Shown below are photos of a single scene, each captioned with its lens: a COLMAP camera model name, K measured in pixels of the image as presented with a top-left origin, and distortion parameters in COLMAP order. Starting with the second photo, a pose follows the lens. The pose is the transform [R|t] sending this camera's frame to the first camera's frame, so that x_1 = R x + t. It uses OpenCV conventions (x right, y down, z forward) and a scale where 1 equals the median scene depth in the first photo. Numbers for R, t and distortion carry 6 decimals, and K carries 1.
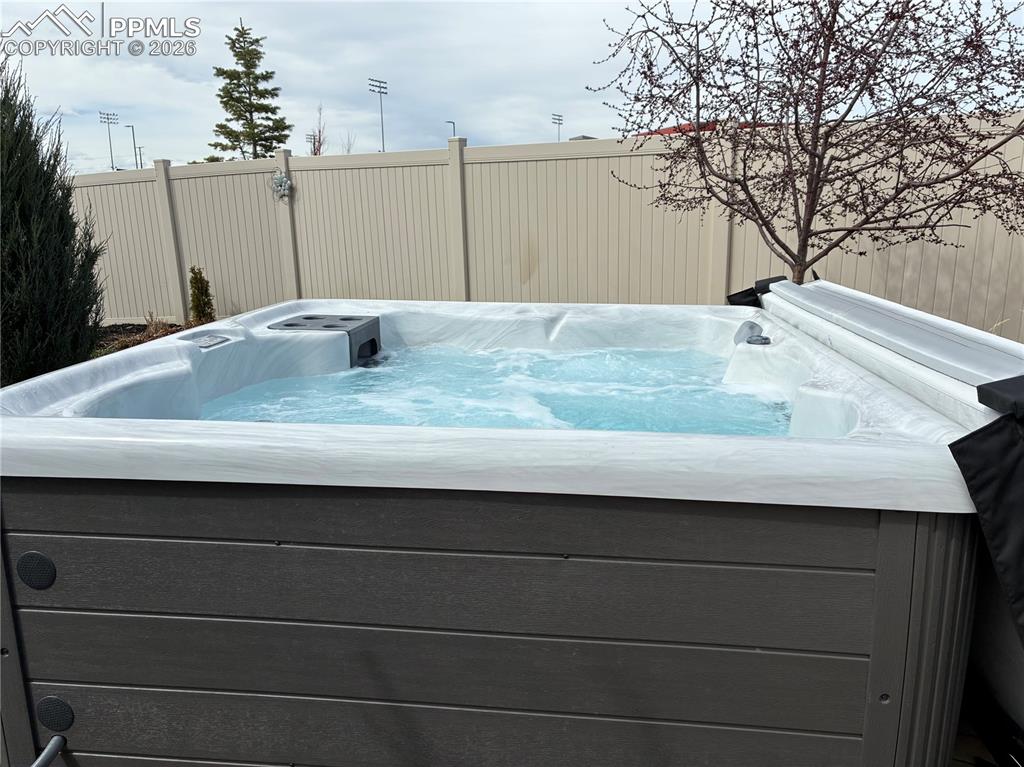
lens RADIAL K [[784.2, 0, 509.7], [0, 784.2, 387.5], [0, 0, 1]] dist [0.033300, -0.023713]
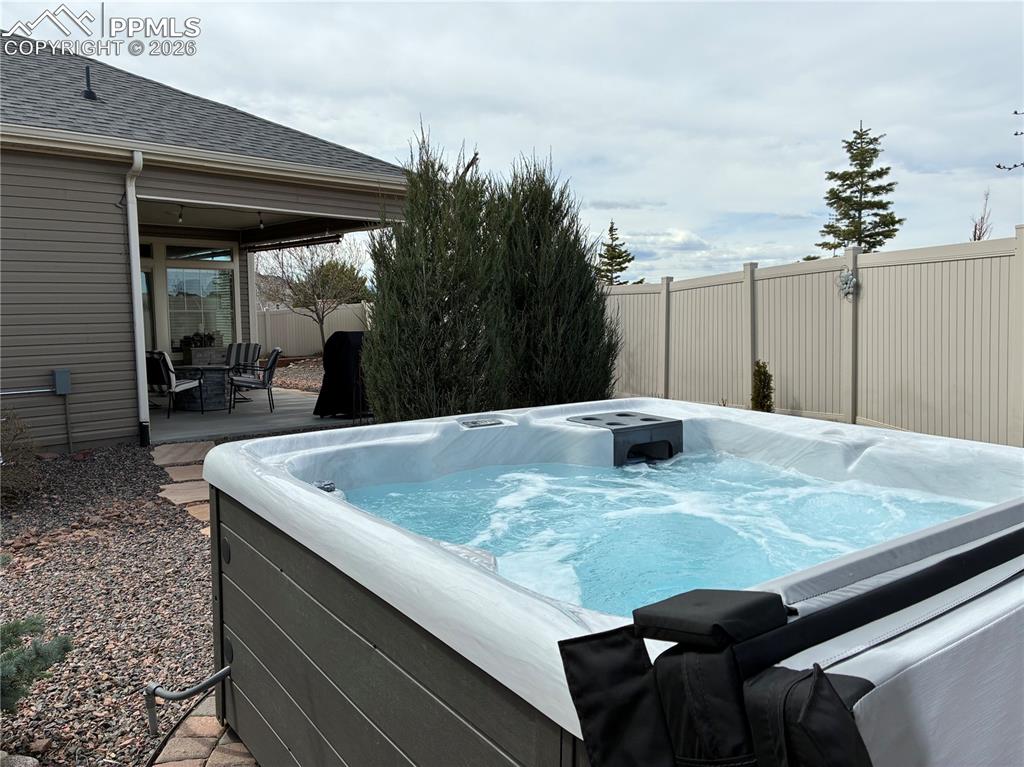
lens RADIAL K [[784.2, 0, 505.6], [0, 784.2, 383.2], [0, 0, 1]] dist [0.033300, -0.023713]
pose [[0.654022, 0.073198, -0.752926, 0.150530], [-0.161698, 0.985831, -0.044617, -0.018729], [0.738992, 0.150927, 0.656591, 0.053813]]
